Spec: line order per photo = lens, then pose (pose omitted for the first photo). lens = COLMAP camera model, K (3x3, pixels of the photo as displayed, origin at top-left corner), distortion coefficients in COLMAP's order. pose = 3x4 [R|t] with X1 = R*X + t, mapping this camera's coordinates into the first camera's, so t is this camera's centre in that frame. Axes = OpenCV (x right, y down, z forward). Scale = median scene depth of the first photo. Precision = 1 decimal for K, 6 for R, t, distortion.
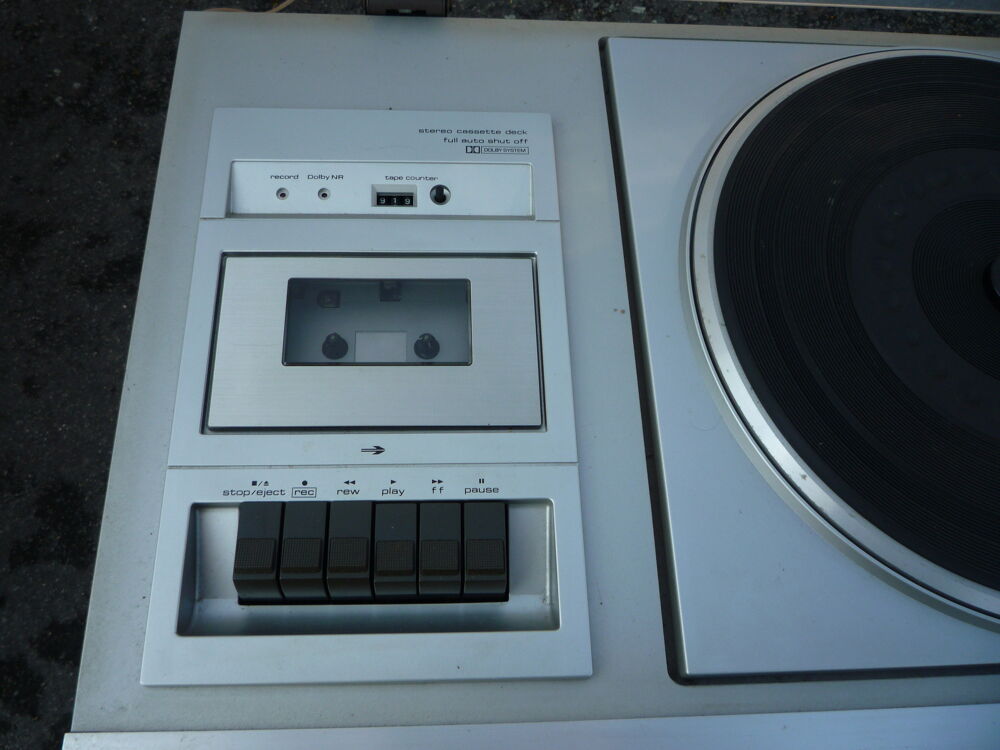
lens RADIAL K [[879.2, 0, 483.5], [0, 879.2, 382.1], [0, 0, 1]] dist [-0.044908, 0.003597]
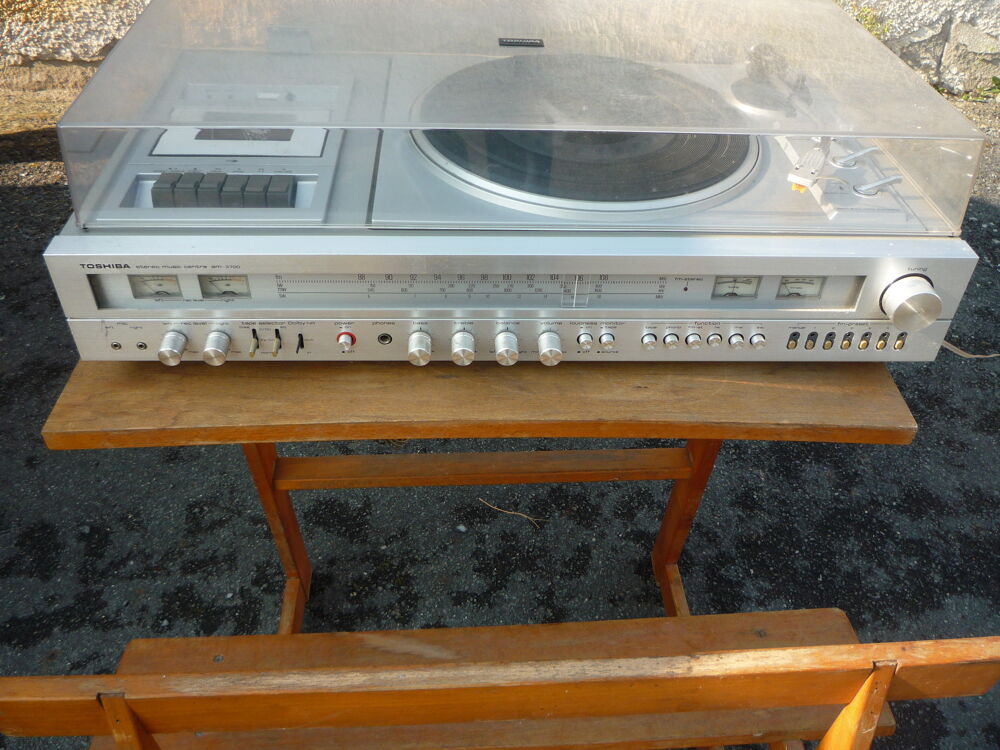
lens RADIAL K [[879.2, 0, 489.9], [0, 879.2, 373.8], [0, 0, 1]] dist [-0.044908, 0.003597]
pose [[0.999927, -0.011996, -0.001423, 0.150554], [0.010242, 0.904362, -0.426644, 0.455975], [0.006405, 0.426598, 0.904419, -0.192778]]
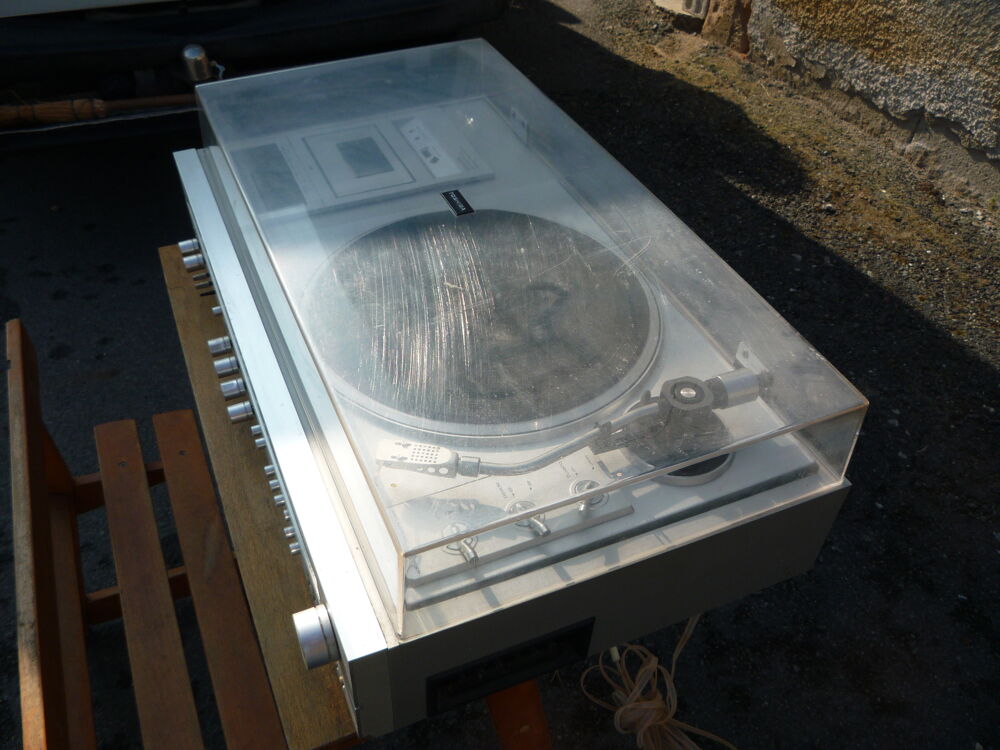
lens RADIAL K [[879.2, 0, 498.4], [0, 879.2, 377.8], [0, 0, 1]] dist [-0.044908, 0.003597]
pose [[0.381633, 0.594454, -0.707800, 0.739452], [-0.850327, 0.525989, -0.016722, -0.017043], [0.362355, 0.608243, 0.706215, -0.040768]]
